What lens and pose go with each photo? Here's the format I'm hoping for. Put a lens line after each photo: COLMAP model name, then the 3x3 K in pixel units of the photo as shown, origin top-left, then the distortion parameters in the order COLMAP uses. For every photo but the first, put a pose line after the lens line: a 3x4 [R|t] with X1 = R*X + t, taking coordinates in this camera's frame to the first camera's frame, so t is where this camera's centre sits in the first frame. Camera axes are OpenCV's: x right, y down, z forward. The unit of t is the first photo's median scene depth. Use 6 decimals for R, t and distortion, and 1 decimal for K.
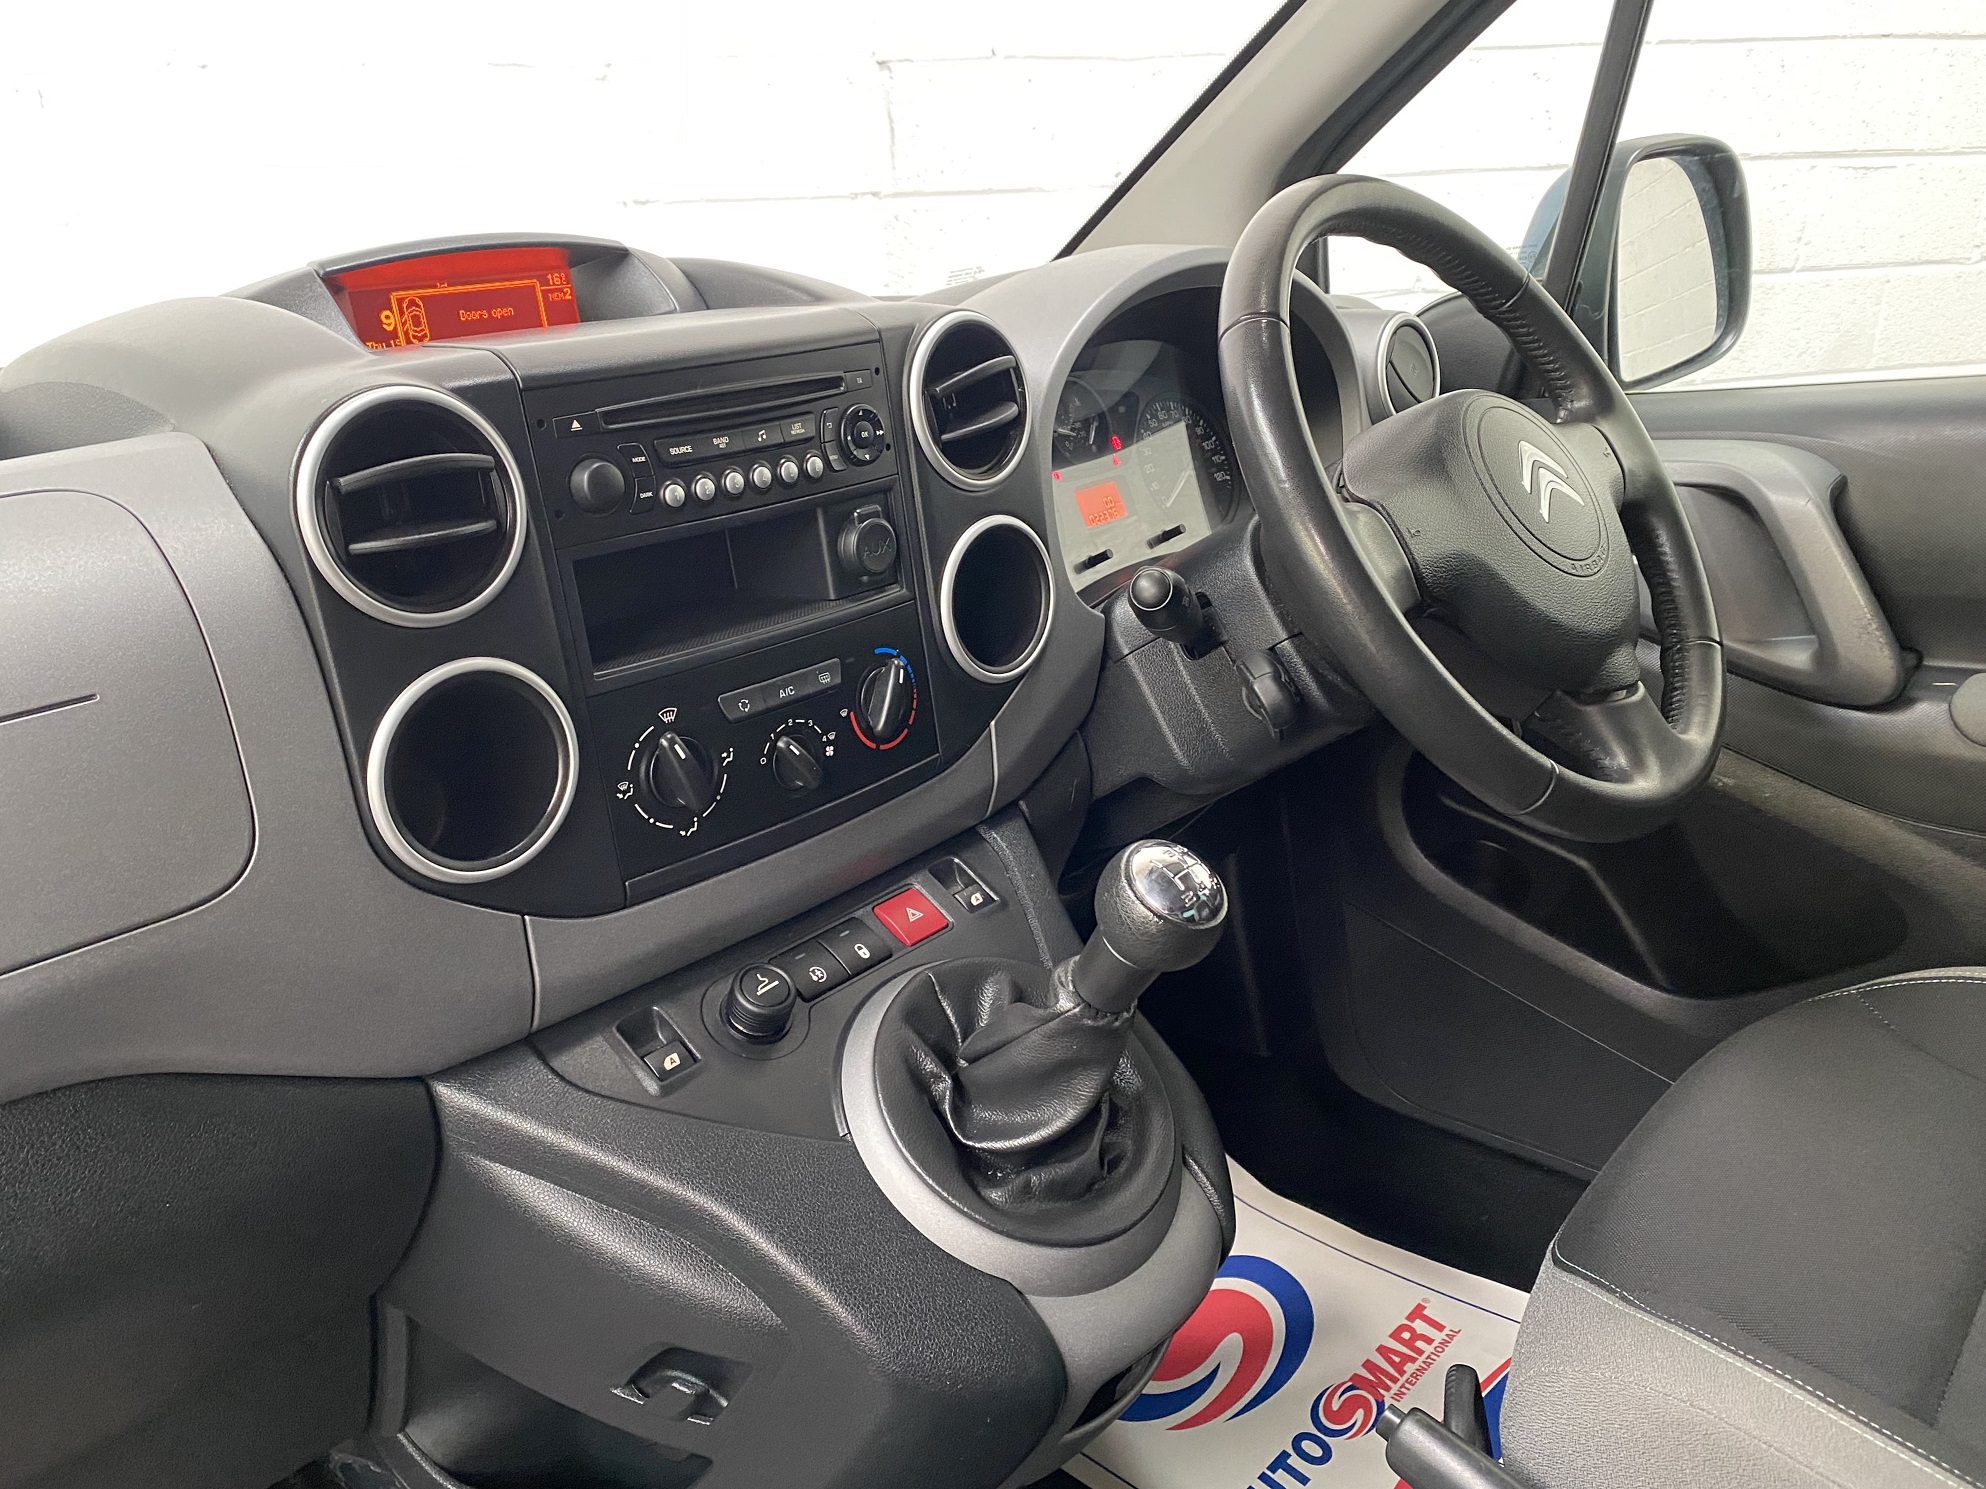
lens RADIAL K [[1546.7, 0, 992.0], [0, 1546.7, 726.1], [0, 0, 1]] dist [0.030357, -0.019935]
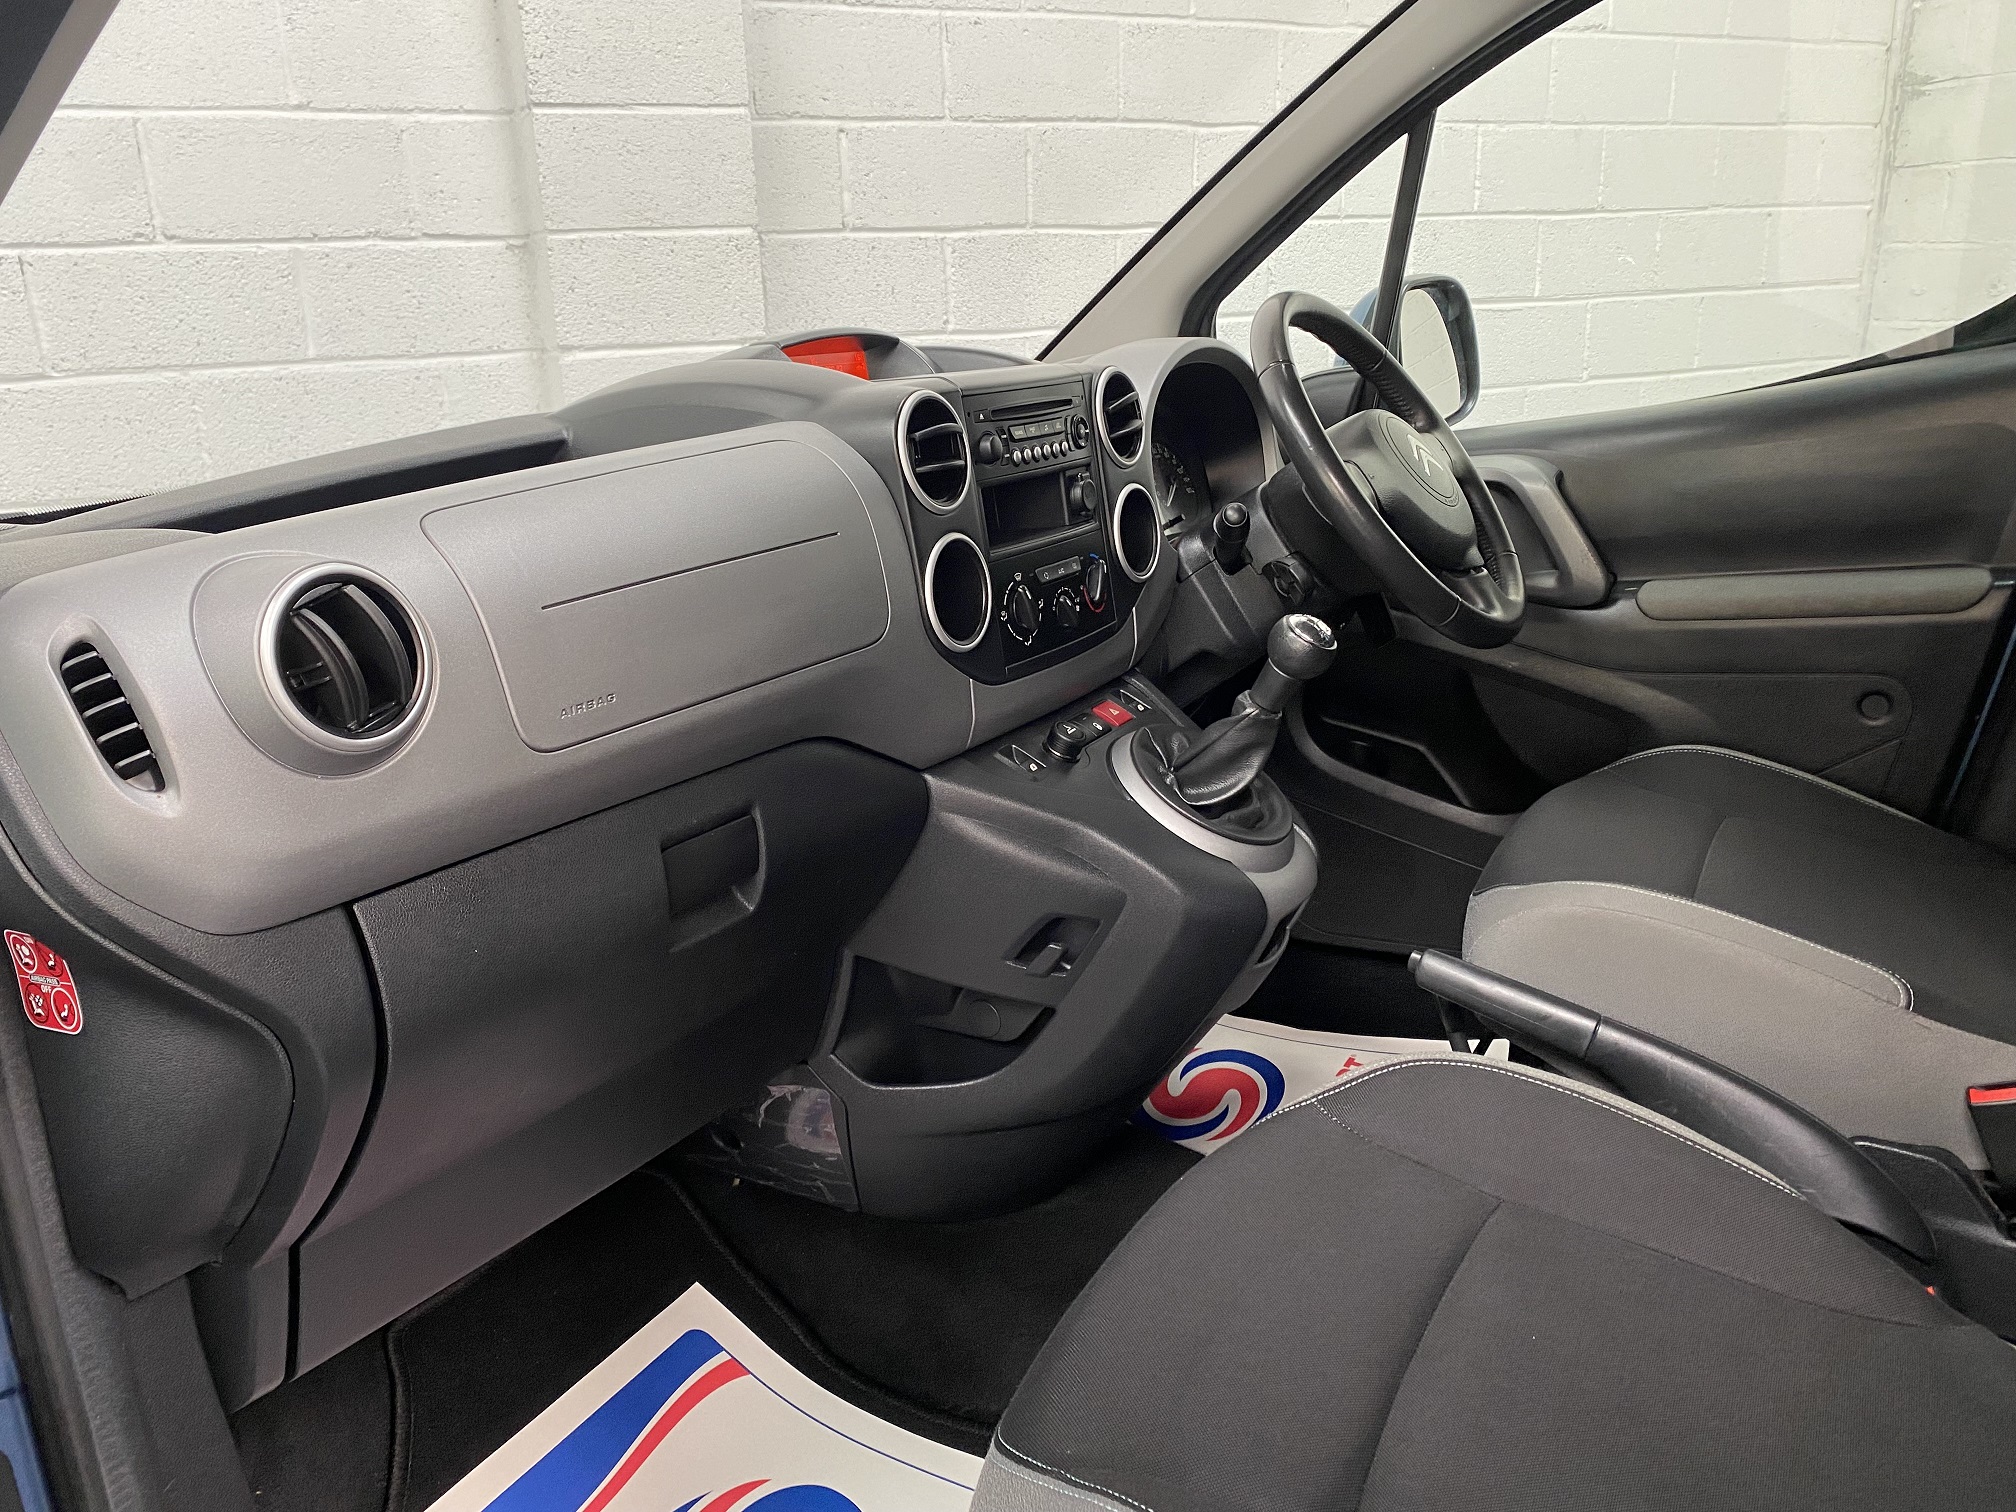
lens RADIAL K [[1570.1, 0, 997.0], [0, 1570.1, 742.7], [0, 0, 1]] dist [0.030357, -0.019935]
pose [[0.978892, -0.069166, 0.192321, -0.523086], [0.086472, 0.992783, -0.083091, 0.293969], [-0.185186, 0.097967, 0.977808, -0.681299]]
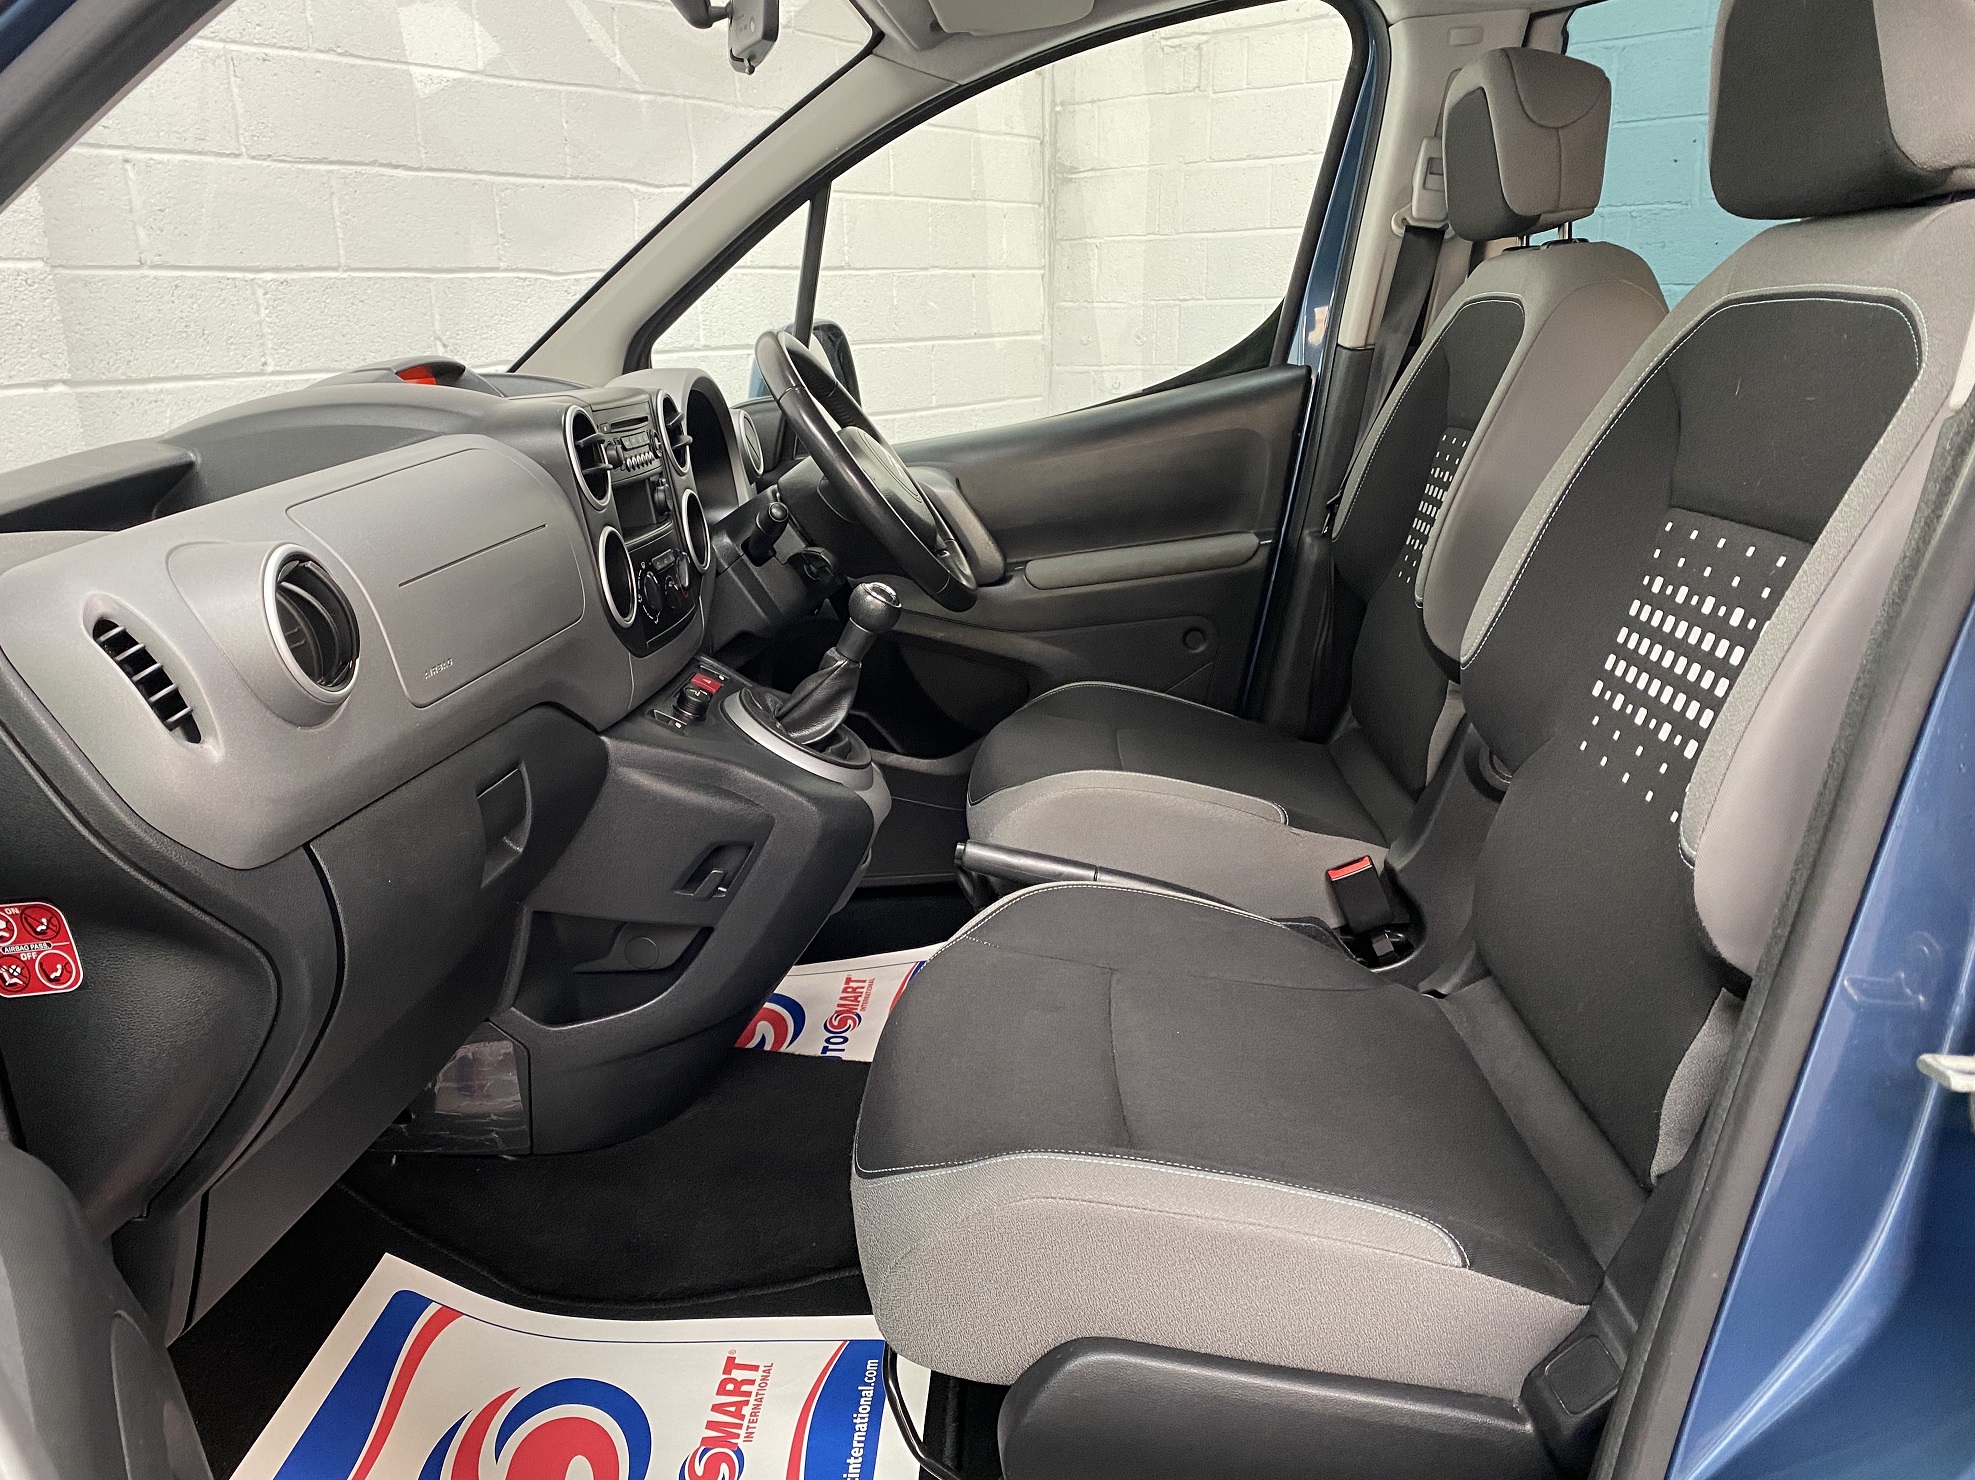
lens RADIAL K [[1538.2, 0, 975.8], [0, 1538.2, 787.7], [0, 0, 1]] dist [0.030357, -0.019935]
pose [[0.775502, -0.185380, 0.603516, -1.040839], [0.237025, 0.971484, -0.006164, 0.360411], [-0.585163, 0.147828, 0.797327, -0.809463]]
